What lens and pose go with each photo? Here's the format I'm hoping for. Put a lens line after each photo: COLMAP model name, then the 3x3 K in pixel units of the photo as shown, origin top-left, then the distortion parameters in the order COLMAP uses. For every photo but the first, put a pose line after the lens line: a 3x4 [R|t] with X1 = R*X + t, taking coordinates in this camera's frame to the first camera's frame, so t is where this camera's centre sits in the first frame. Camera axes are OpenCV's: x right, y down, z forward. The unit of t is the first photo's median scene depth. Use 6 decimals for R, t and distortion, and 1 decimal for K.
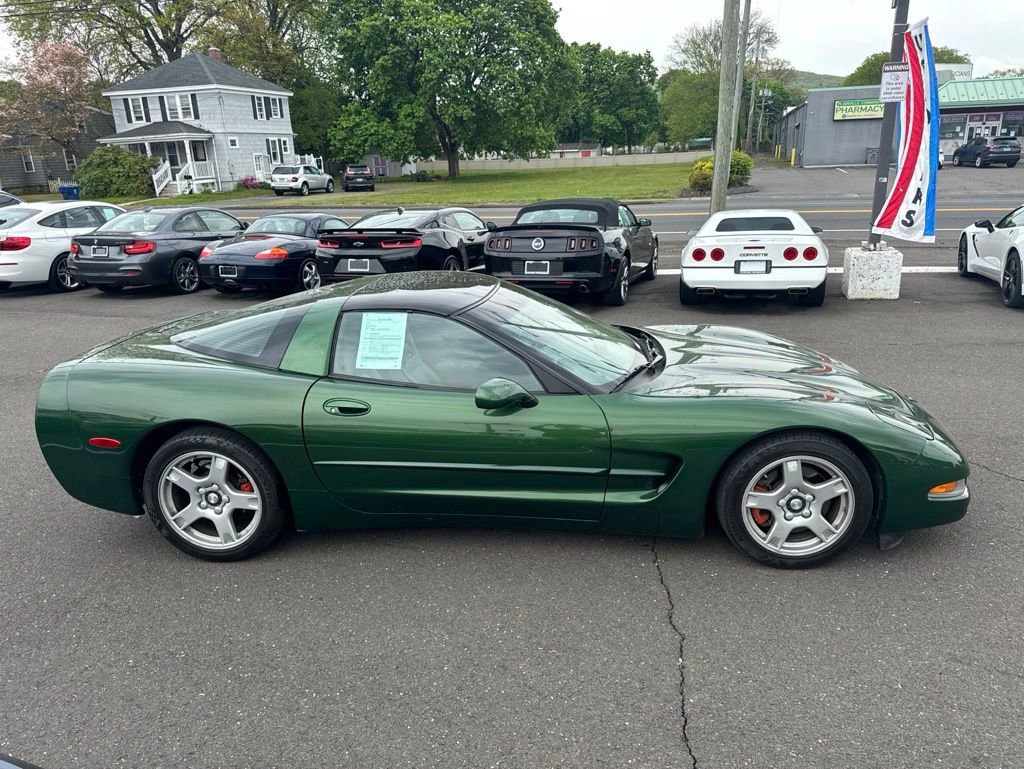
lens RADIAL K [[726.4, 0, 514.6], [0, 726.4, 384.9], [0, 0, 1]] dist [0.025793, -0.029124]
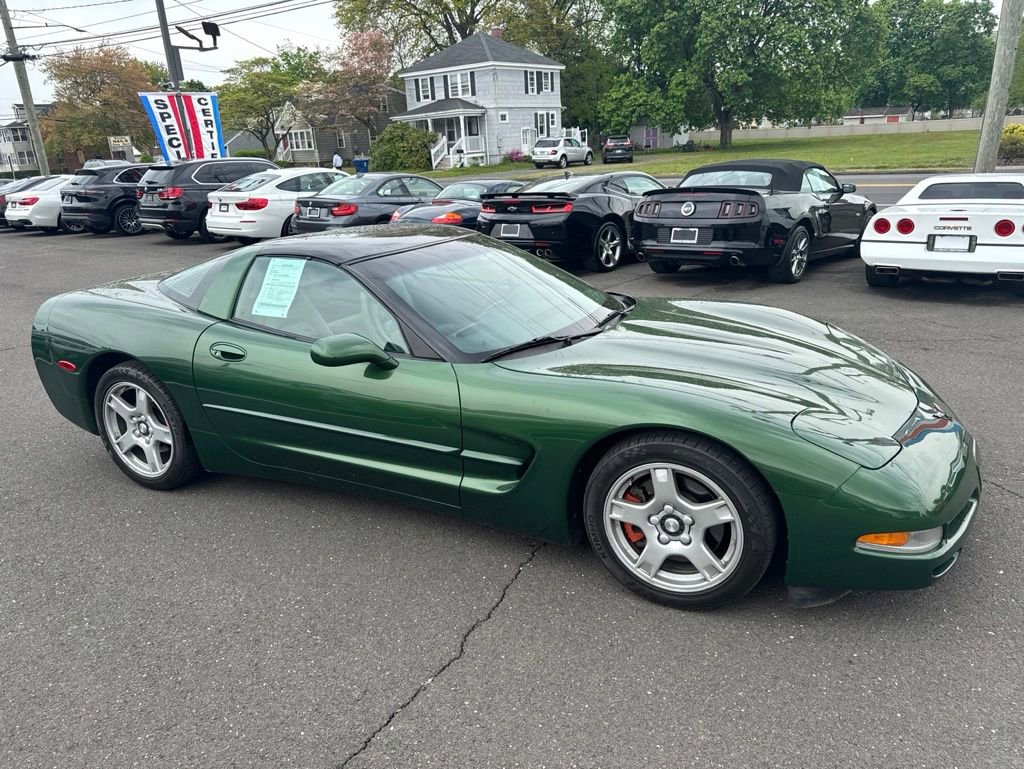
lens RADIAL K [[726.4, 0, 513.8], [0, 726.4, 385.5], [0, 0, 1]] dist [0.025793, -0.029124]
pose [[0.930559, 0.102240, -0.351579, 0.160266], [-0.090488, 0.994654, 0.049744, -0.002720], [0.354785, -0.014476, 0.934836, 0.071229]]
